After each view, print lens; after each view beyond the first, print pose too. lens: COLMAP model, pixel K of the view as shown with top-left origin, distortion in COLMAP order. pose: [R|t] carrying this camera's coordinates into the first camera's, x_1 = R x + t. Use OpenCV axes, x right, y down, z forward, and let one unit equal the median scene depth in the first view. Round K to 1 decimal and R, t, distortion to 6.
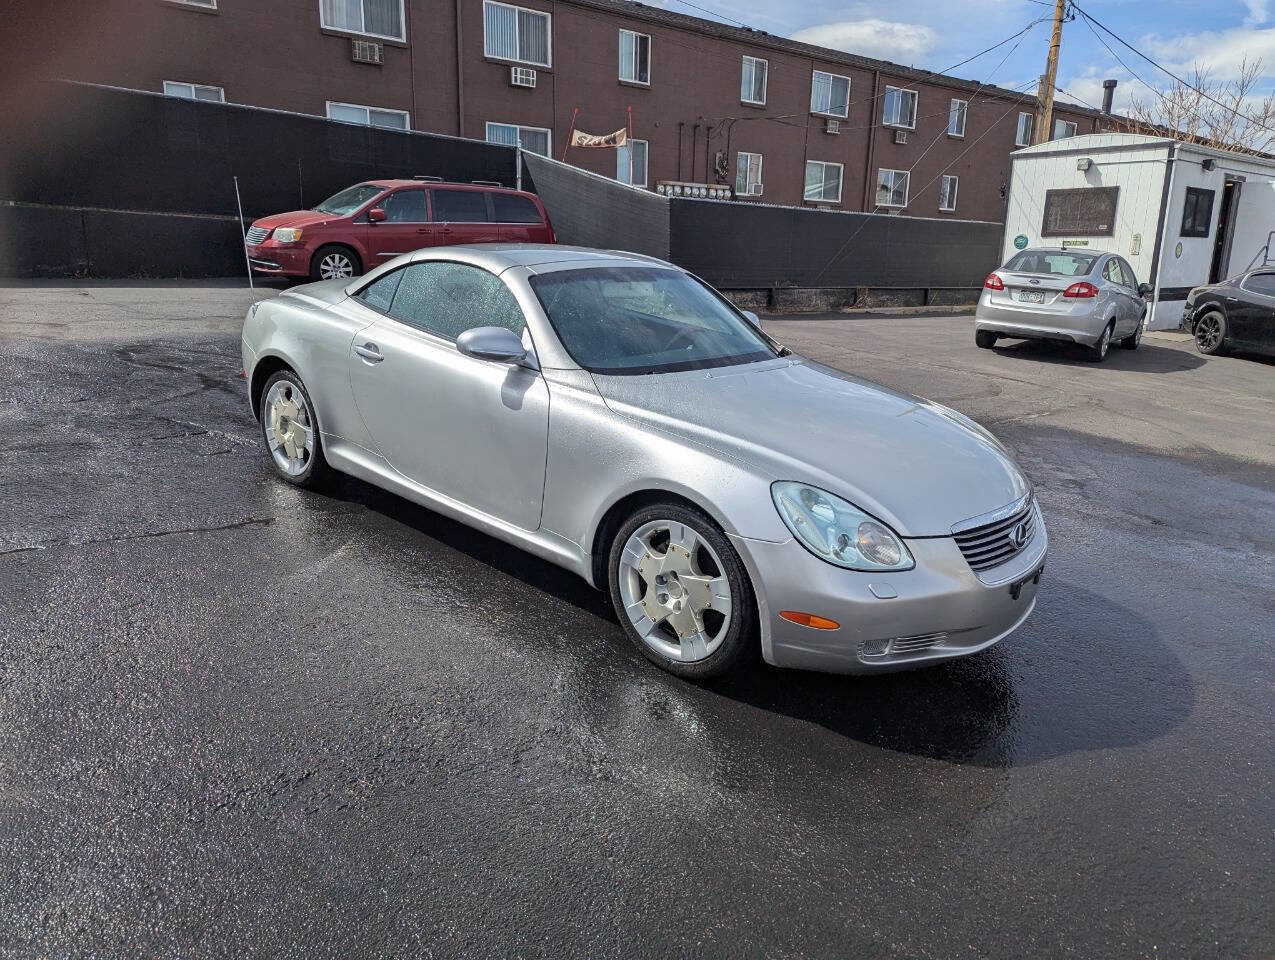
lens RADIAL K [[898.1, 0, 651.6], [0, 898.1, 464.6], [0, 0, 1]] dist [0.056237, -0.043926]
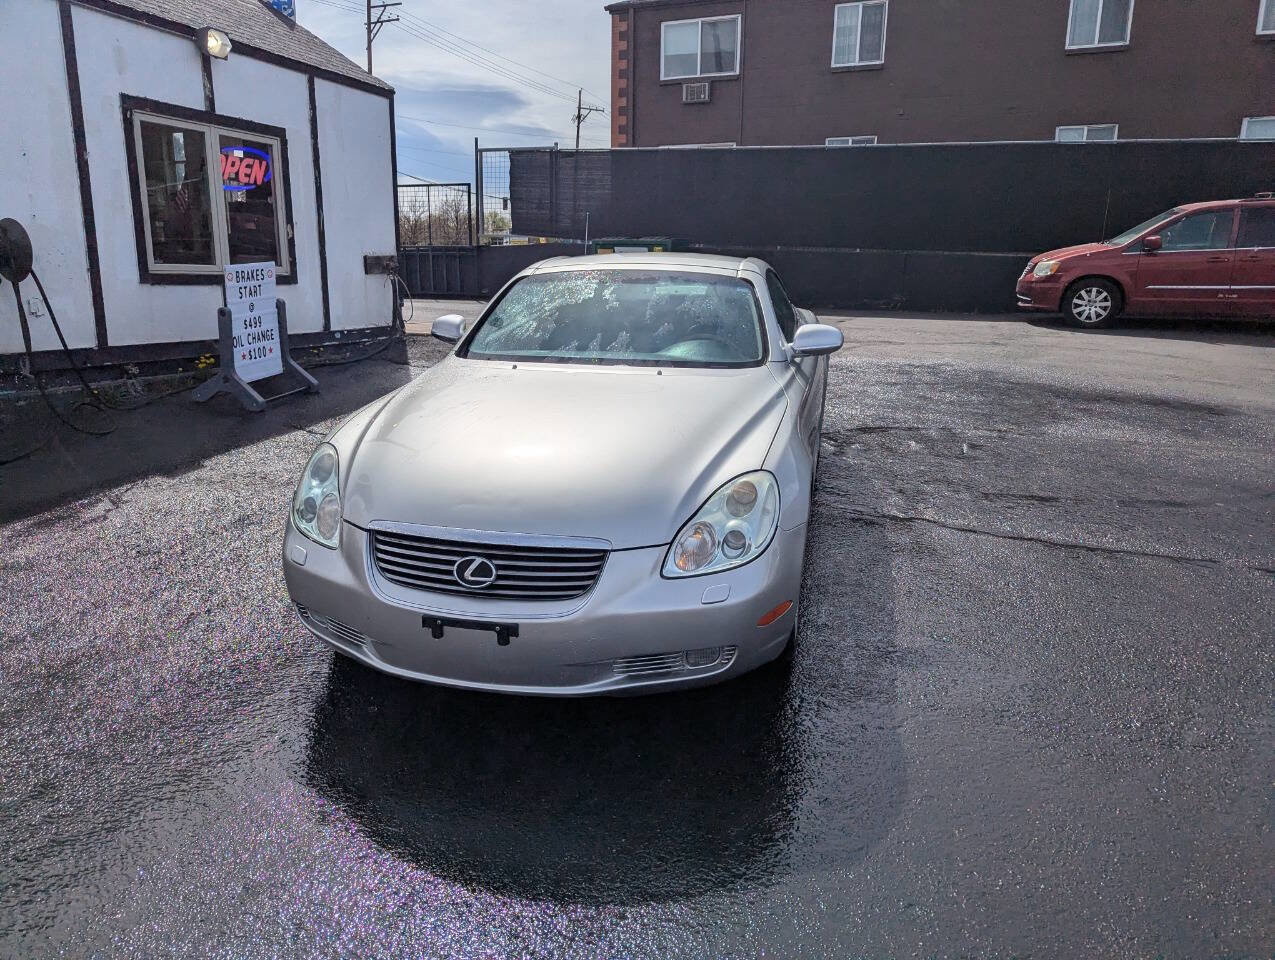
lens RADIAL K [[898.1, 0, 632.3], [0, 898.1, 478.1], [0, 0, 1]] dist [0.056237, -0.043926]
pose [[0.464891, 0.178245, -0.867240, 0.792216], [-0.210764, 0.973646, 0.087133, -0.071449], [0.859915, 0.142276, 0.490207, 0.485175]]
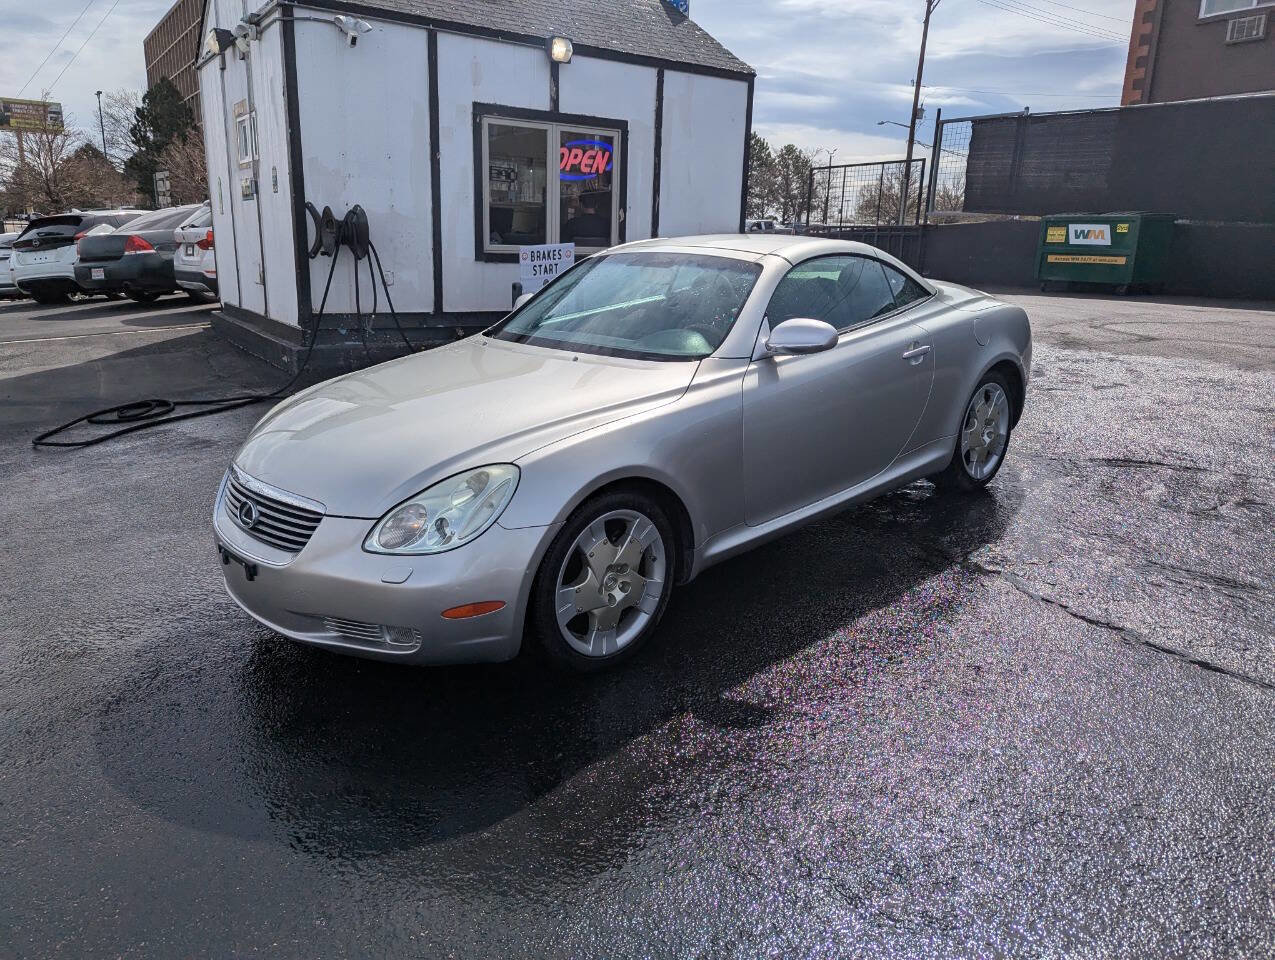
lens RADIAL K [[898.1, 0, 625.7], [0, 898.1, 479.6], [0, 0, 1]] dist [0.056237, -0.043926]
pose [[-0.106780, 0.226237, -0.968202, 0.862585], [-0.259267, 0.933745, 0.246779, -0.194585], [0.959885, 0.277374, -0.041049, 0.951422]]
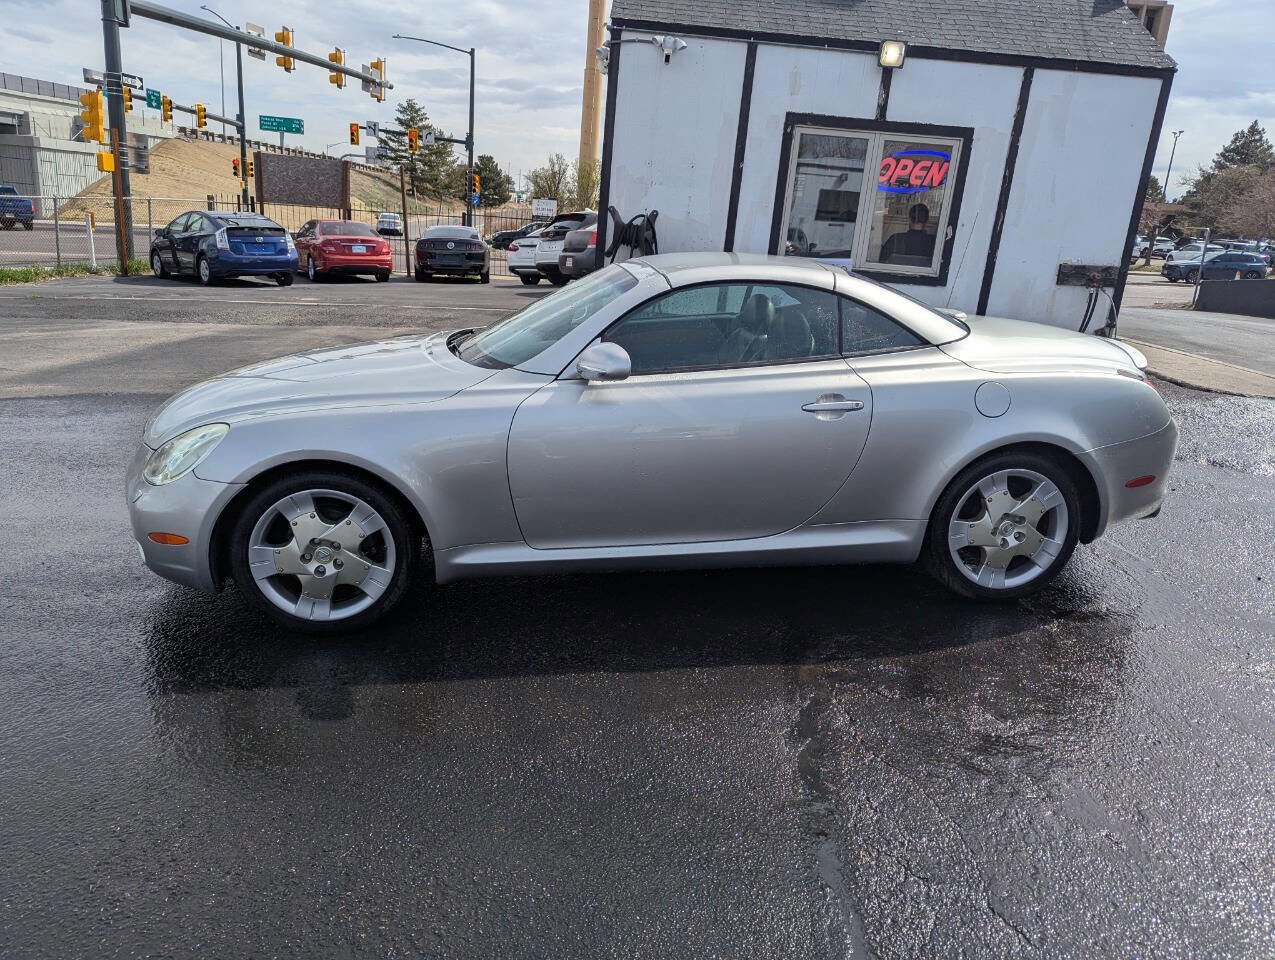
lens RADIAL K [[898.1, 0, 638.6], [0, 898.1, 478.9], [0, 0, 1]] dist [0.056237, -0.043926]
pose [[-0.654041, 0.130424, -0.745131, 0.615609], [-0.274570, 0.876917, 0.394496, -0.352513], [0.704870, 0.462607, -0.537729, 1.439523]]
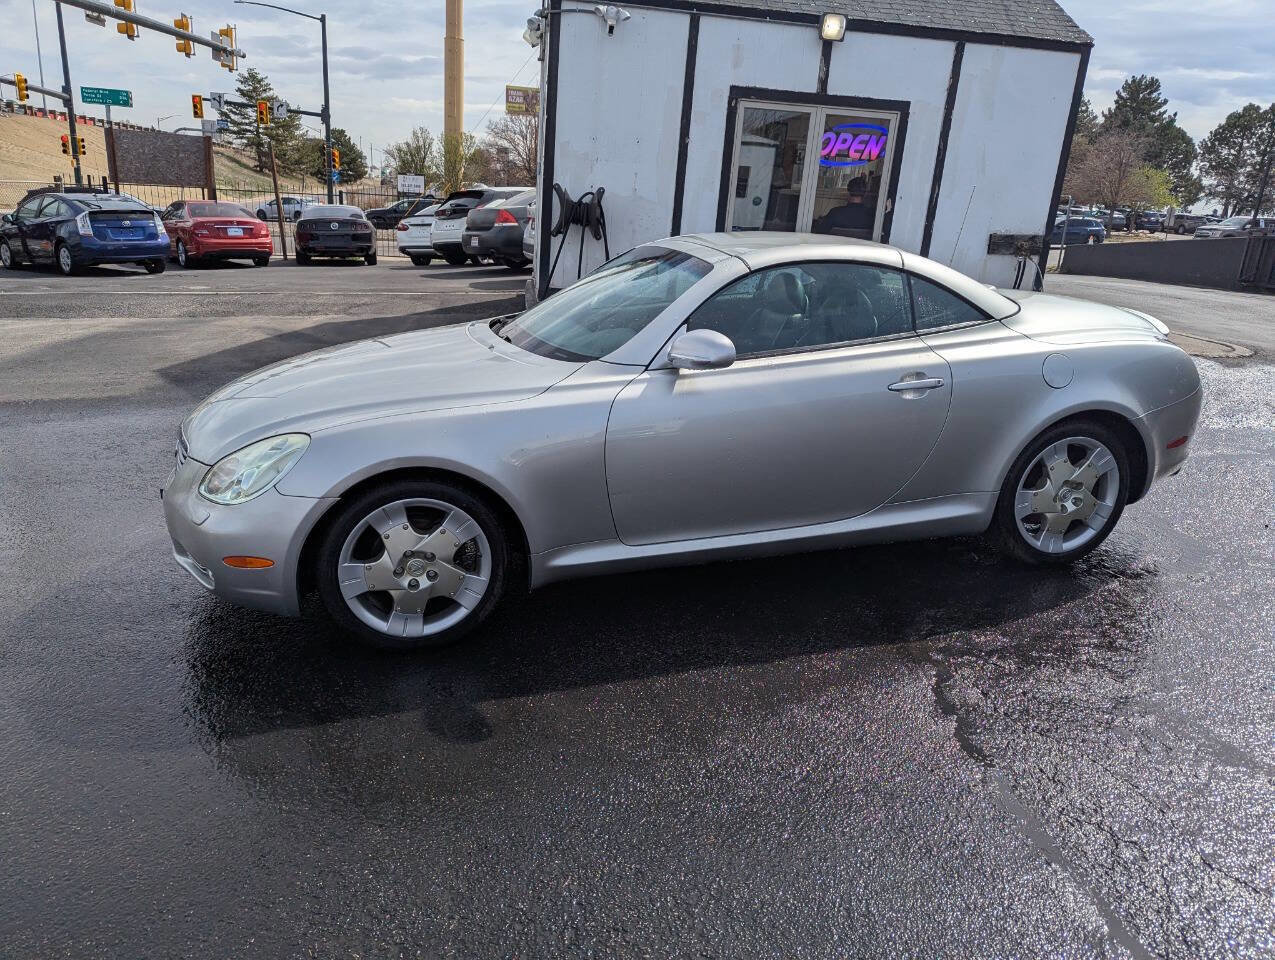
lens RADIAL K [[898.1, 0, 634.5], [0, 898.1, 485.2], [0, 0, 1]] dist [0.056237, -0.043926]
pose [[-0.540943, 0.189617, -0.819406, 0.699442], [-0.276559, 0.879976, 0.386208, -0.309865], [0.794289, 0.435531, -0.423577, 1.301889]]
